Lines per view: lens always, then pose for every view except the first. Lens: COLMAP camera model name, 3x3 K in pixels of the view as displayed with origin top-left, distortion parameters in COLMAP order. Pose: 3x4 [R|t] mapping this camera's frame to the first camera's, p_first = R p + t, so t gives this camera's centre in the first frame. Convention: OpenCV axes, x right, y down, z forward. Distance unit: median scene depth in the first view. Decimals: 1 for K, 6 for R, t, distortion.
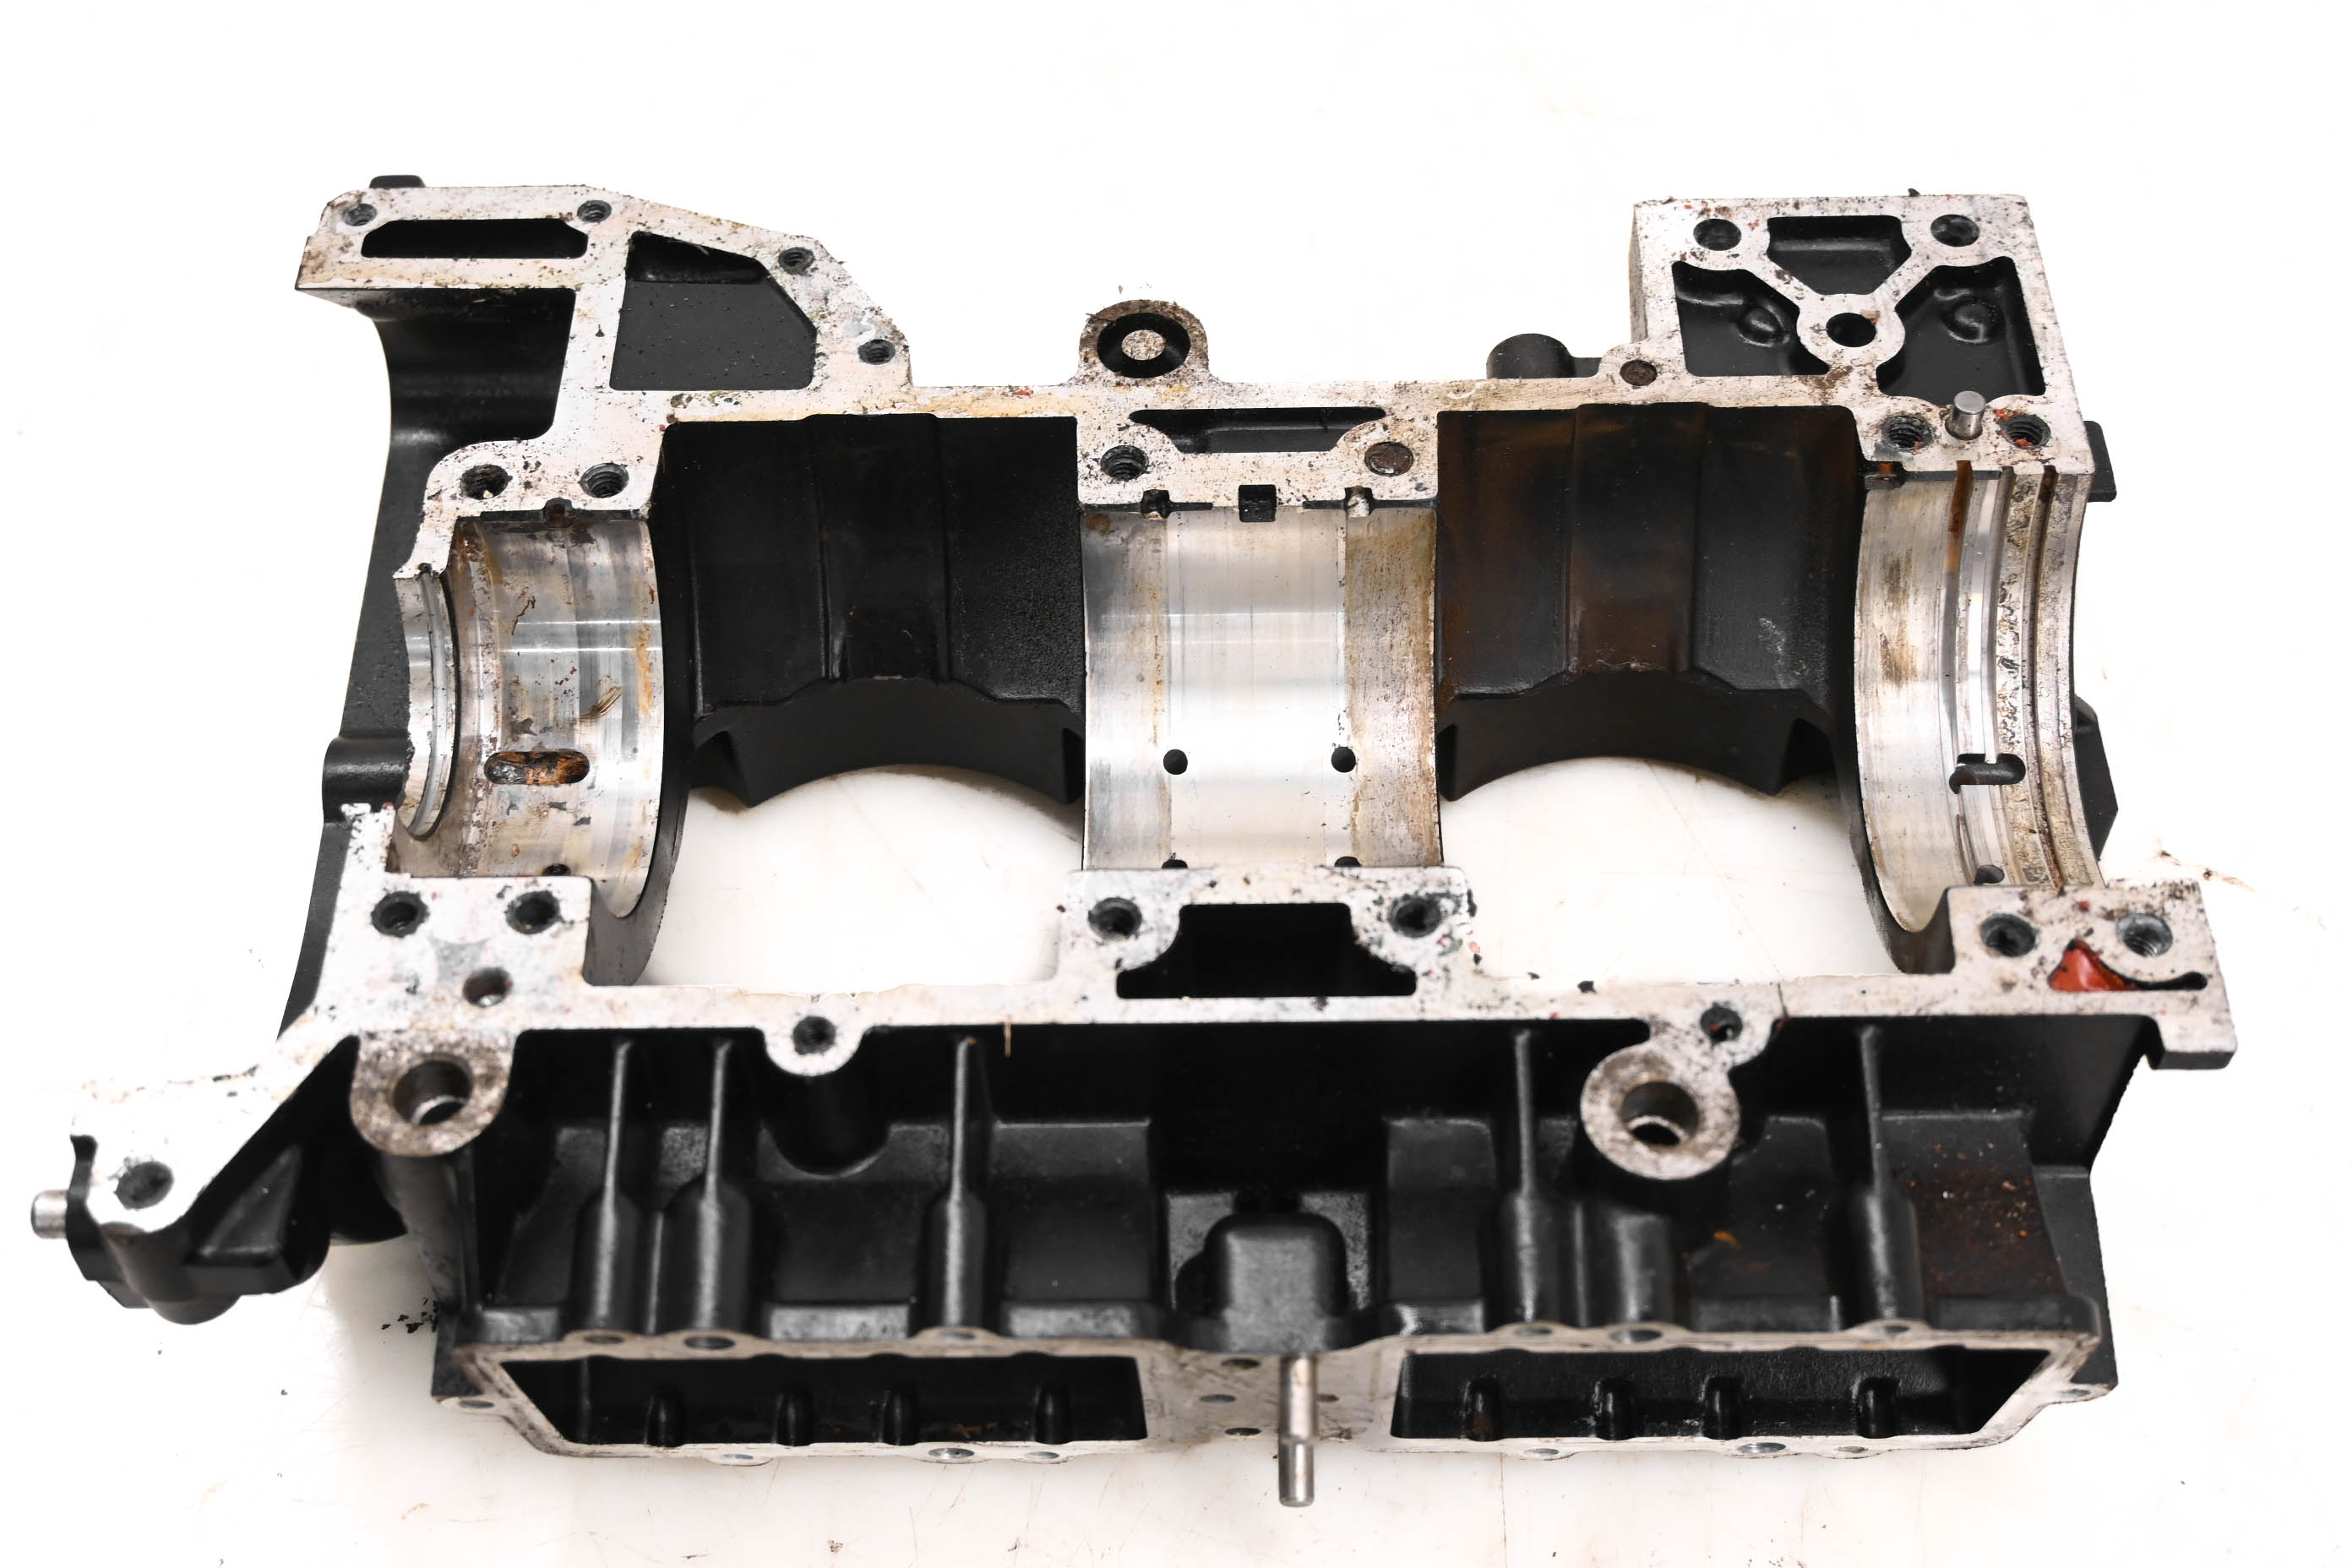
lens RADIAL K [[2928.6, 0, 1171.8], [0, 2928.6, 785.2], [0, 0, 1]] dist [-0.009437, 0.000000]
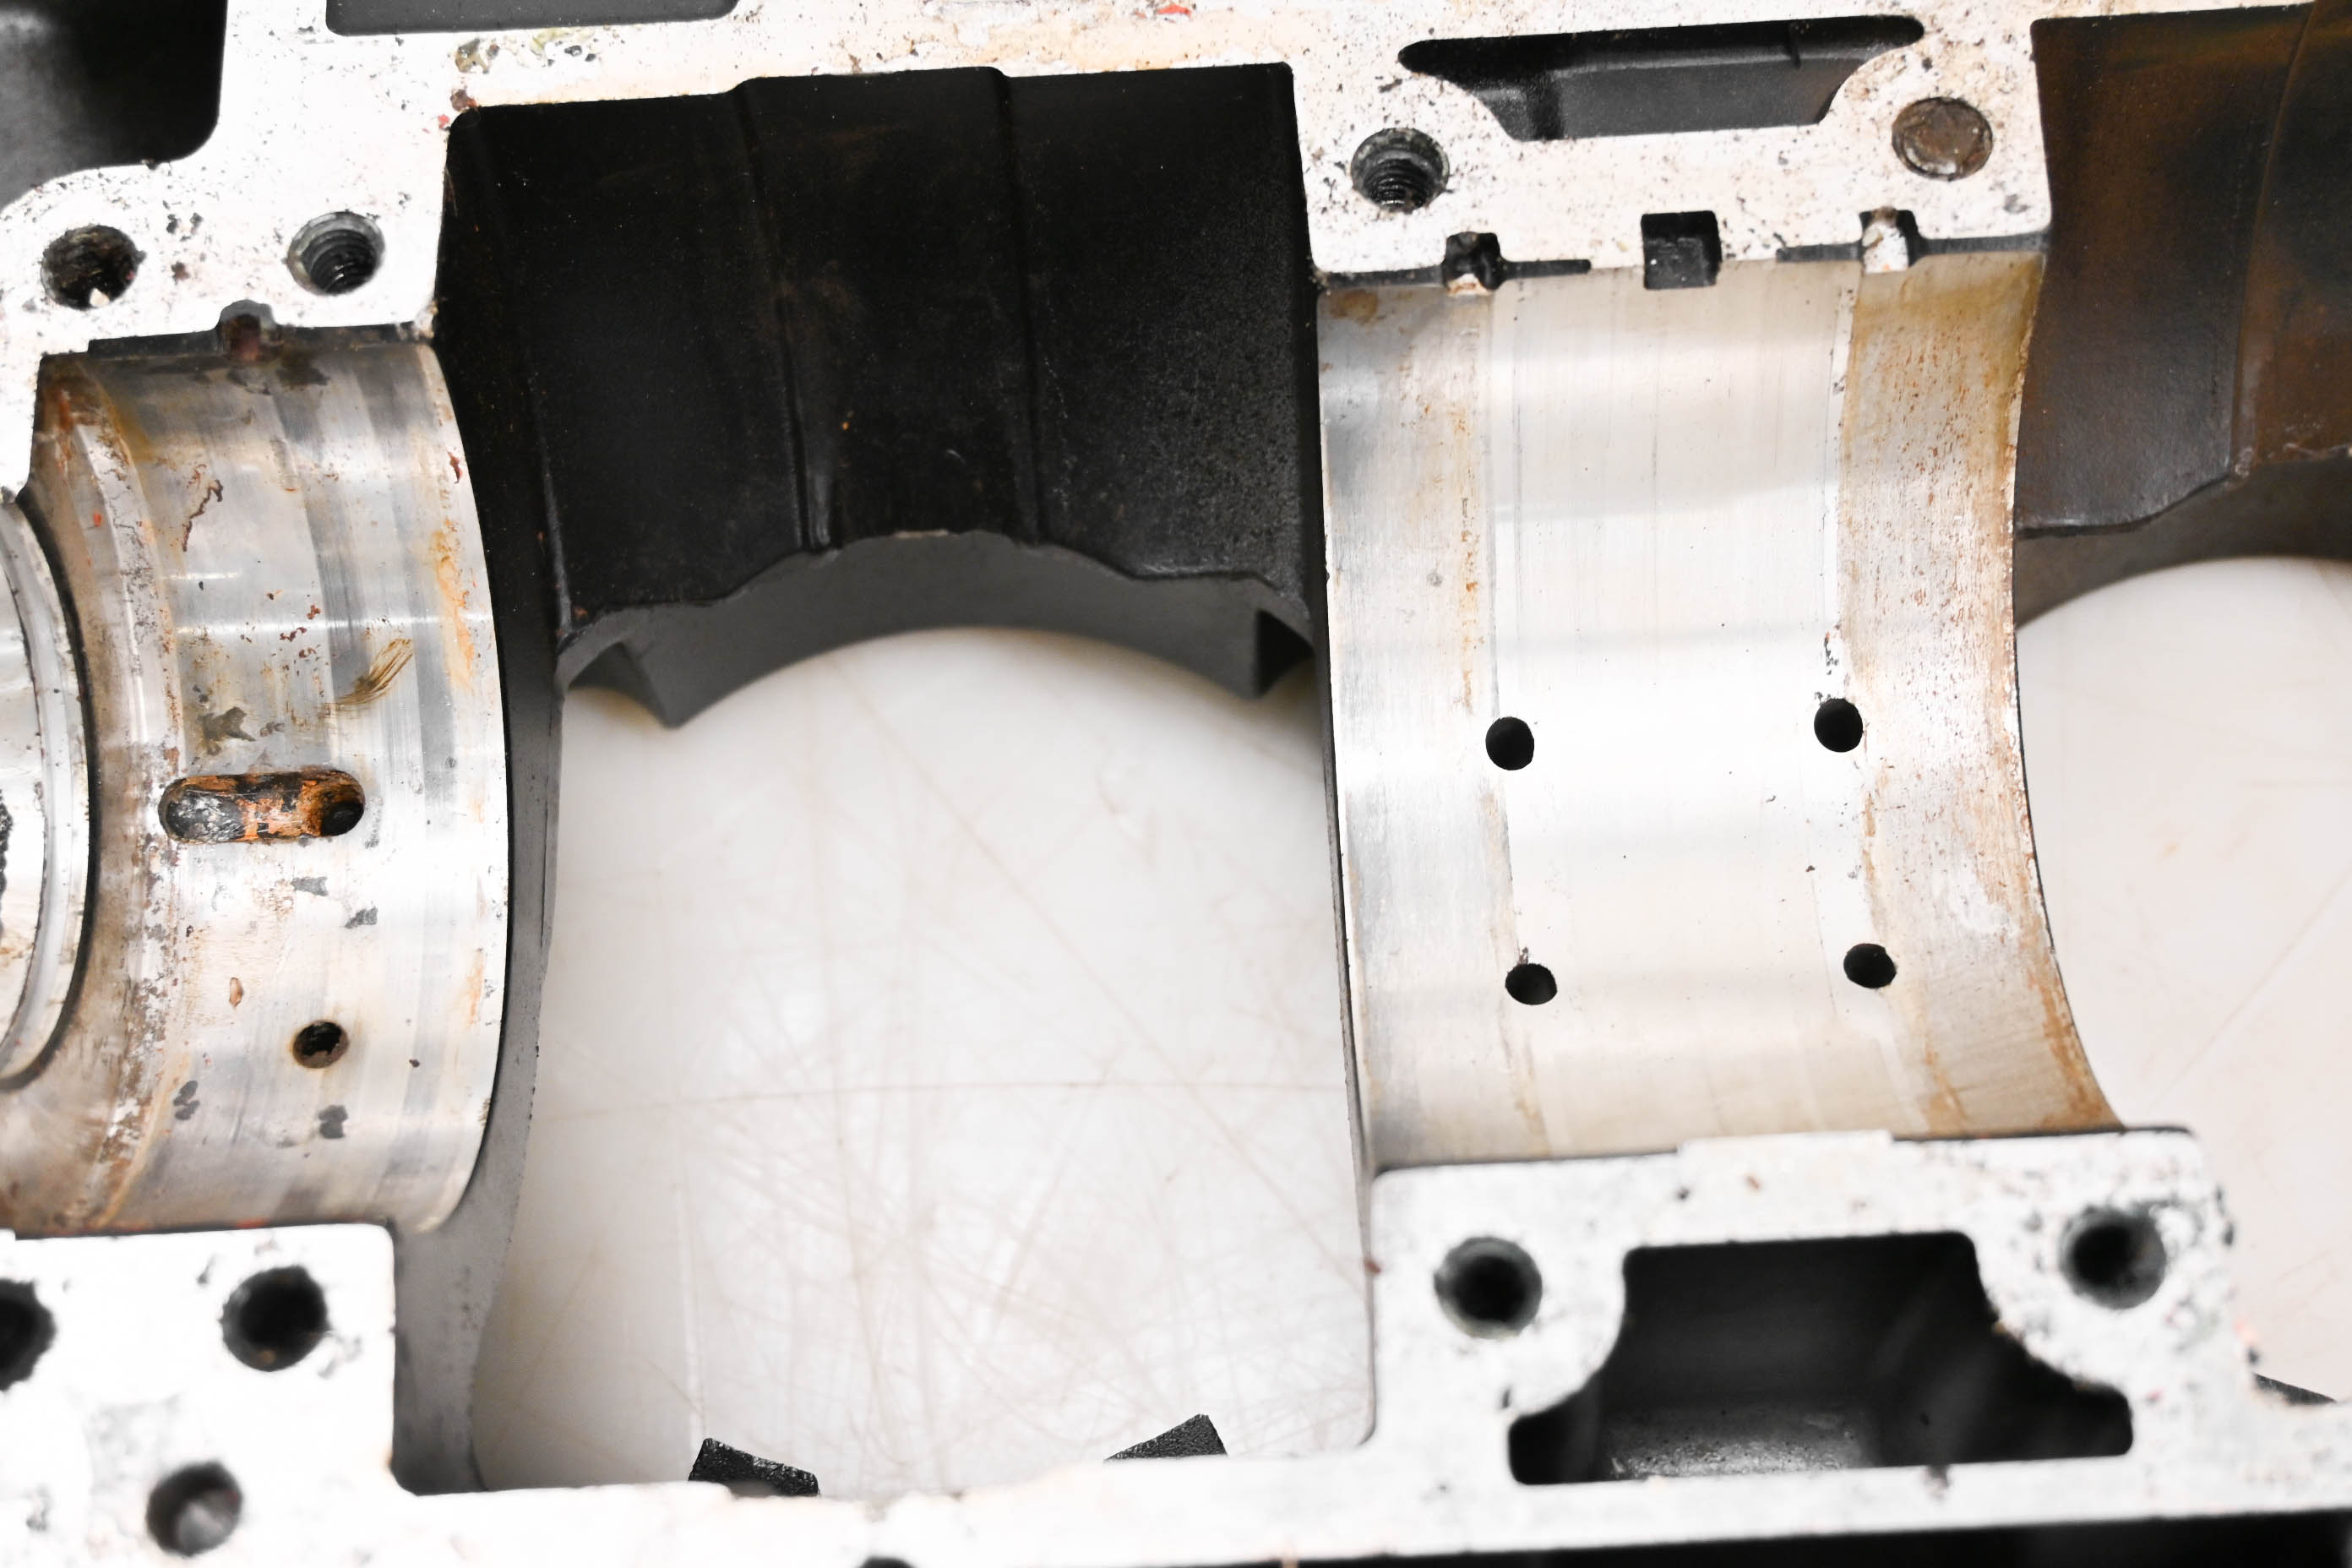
lens RADIAL K [[3592.8, 0, 1179.1], [0, 3592.8, 781.4], [0, 0, 1]] dist [0.003933, 0.000000]
pose [[0.998880, -0.046896, 0.006297, -0.061025], [0.043915, 0.968371, 0.245620, -0.159146], [-0.017617, -0.245068, 0.969346, 0.393193]]
